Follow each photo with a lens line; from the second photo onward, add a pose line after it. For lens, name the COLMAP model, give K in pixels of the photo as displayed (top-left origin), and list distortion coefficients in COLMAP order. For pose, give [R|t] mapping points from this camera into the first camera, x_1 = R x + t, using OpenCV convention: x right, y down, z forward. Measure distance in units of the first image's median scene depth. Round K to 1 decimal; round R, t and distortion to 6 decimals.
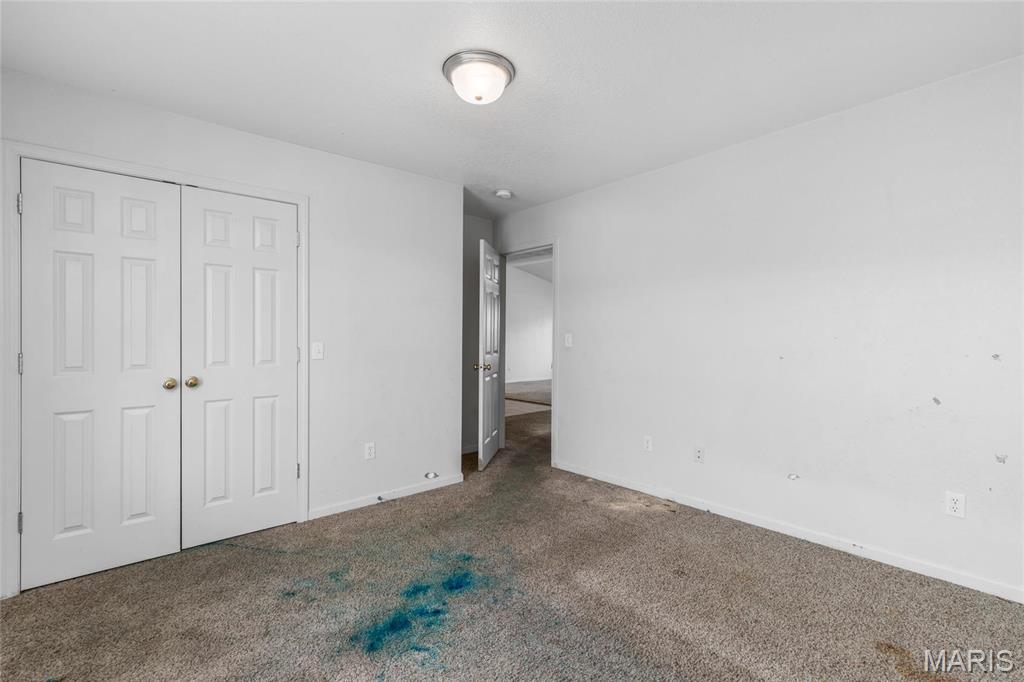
lens RADIAL K [[475.0, 0, 507.3], [0, 475.0, 339.2], [0, 0, 1]] dist [0.021228, 0.000084]
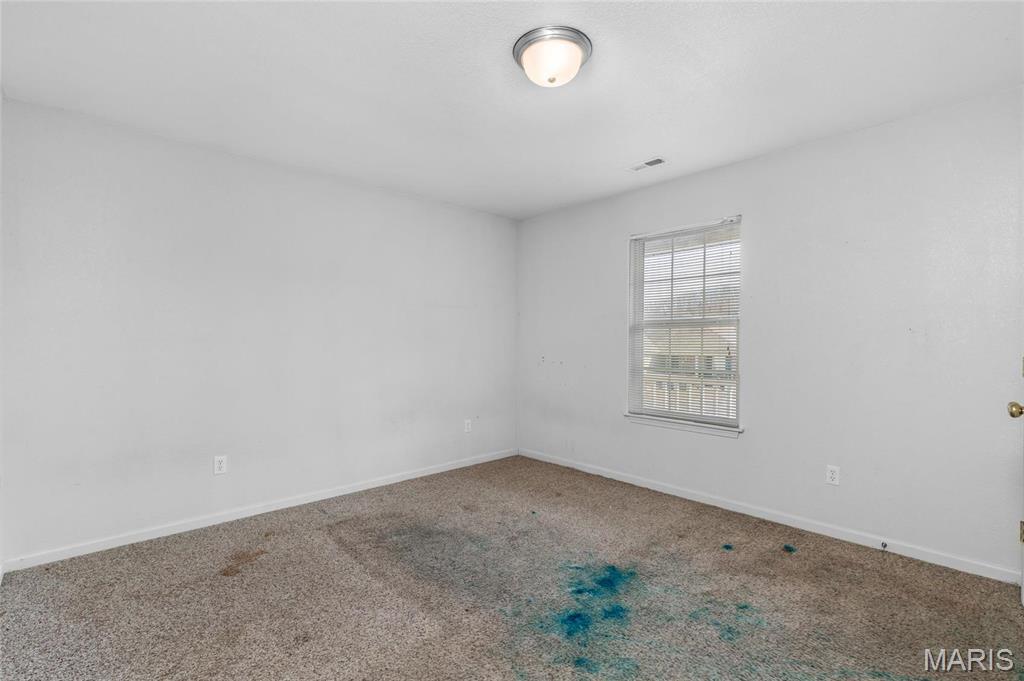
lens RADIAL K [[475.0, 0, 507.3], [0, 475.0, 338.7], [0, 0, 1]] dist [0.021228, 0.000084]
pose [[-0.999486, -0.002573, -0.031949, 0.052814], [-0.002462, 0.999991, -0.003530, -0.003648], [0.031958, -0.003449, -0.999483, 2.013304]]
